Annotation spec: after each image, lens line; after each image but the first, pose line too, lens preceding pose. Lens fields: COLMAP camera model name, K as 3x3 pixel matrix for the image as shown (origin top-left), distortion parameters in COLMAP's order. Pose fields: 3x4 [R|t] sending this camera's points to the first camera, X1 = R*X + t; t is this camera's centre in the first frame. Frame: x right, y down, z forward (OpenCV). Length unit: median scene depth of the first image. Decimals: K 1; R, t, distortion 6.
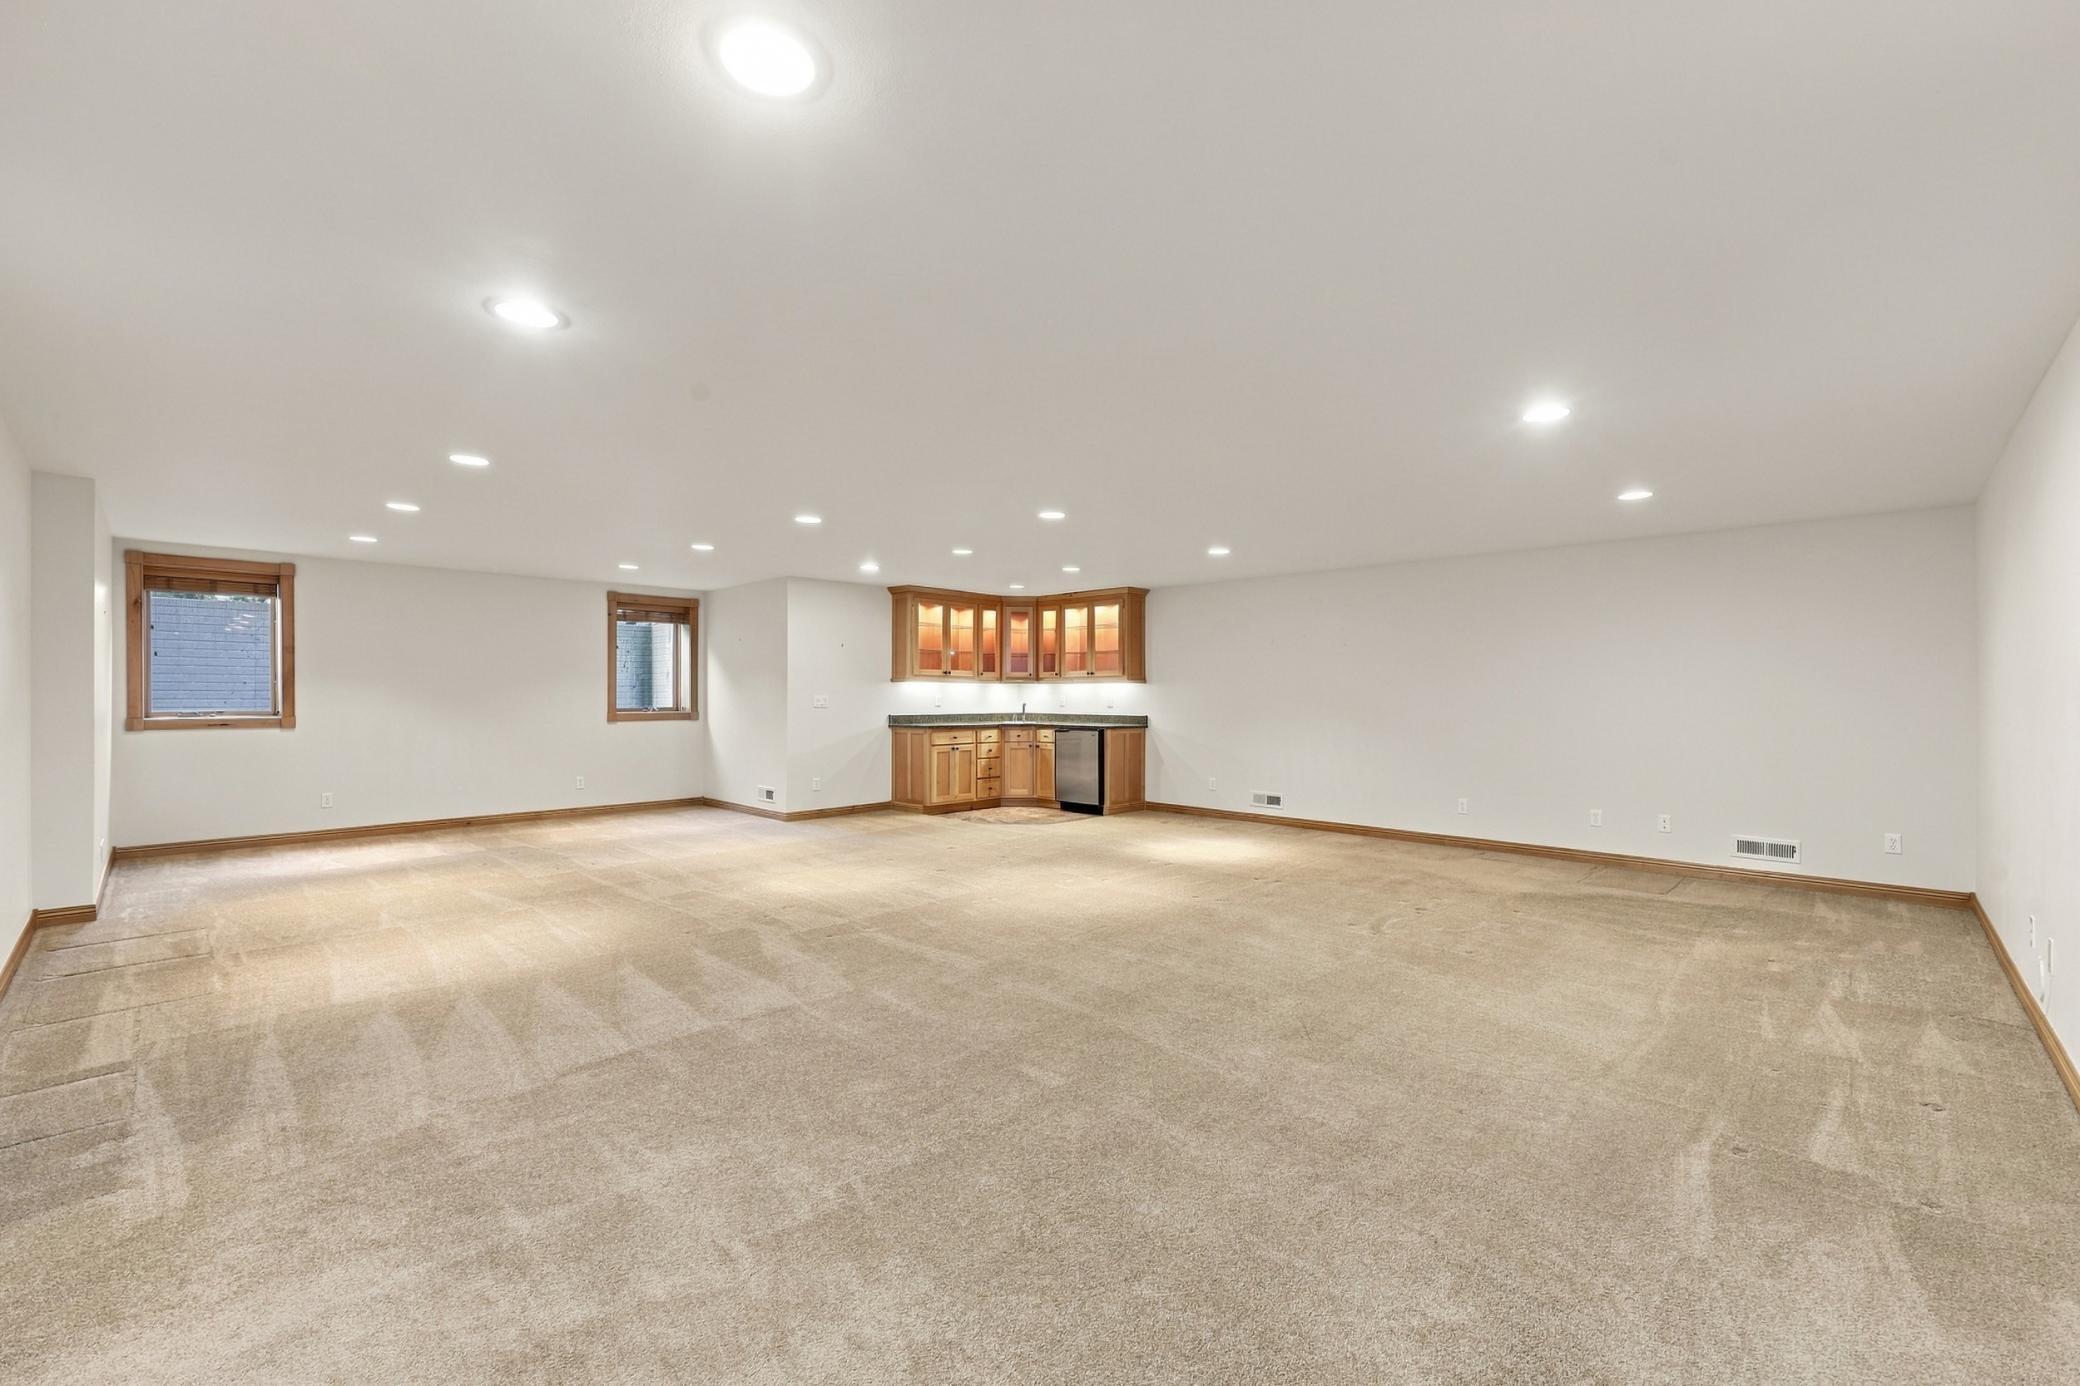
lens RADIAL K [[857.0, 0, 1046.9], [0, 857.0, 706.6], [0, 0, 1]] dist [0.003280, 0.000349]
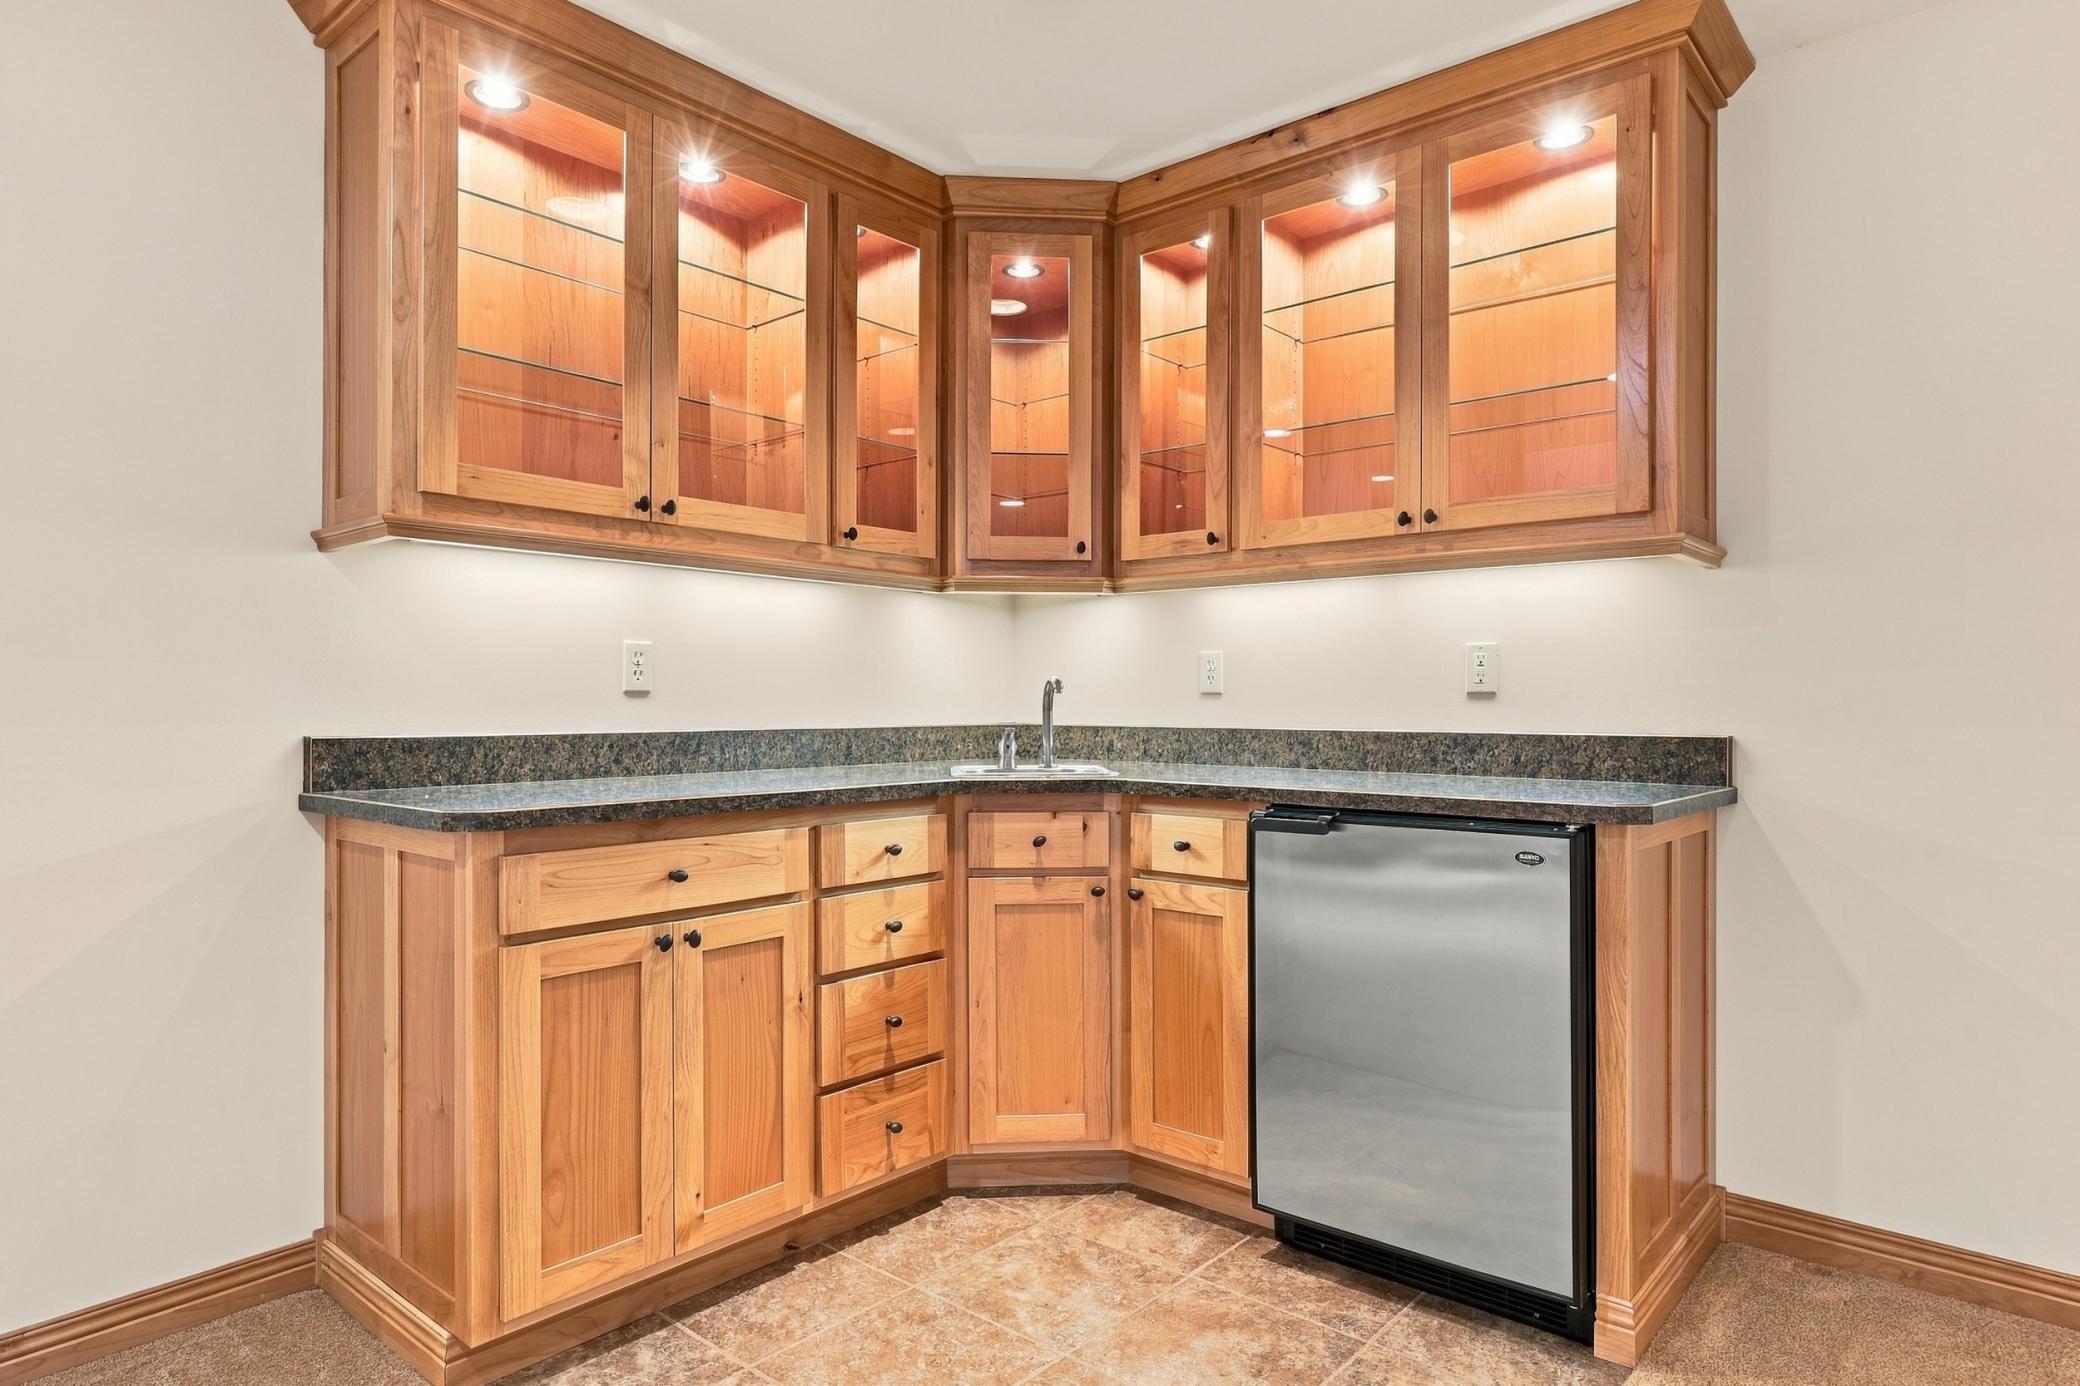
lens RADIAL K [[857.0, 0, 1046.9], [0, 857.0, 706.6], [0, 0, 1]] dist [0.003280, 0.000349]
pose [[0.993420, -0.000679, 0.114526, -0.053674], [0.002717, 0.999841, -0.017642, 0.006631], [-0.114495, 0.017837, 0.993264, 0.804654]]
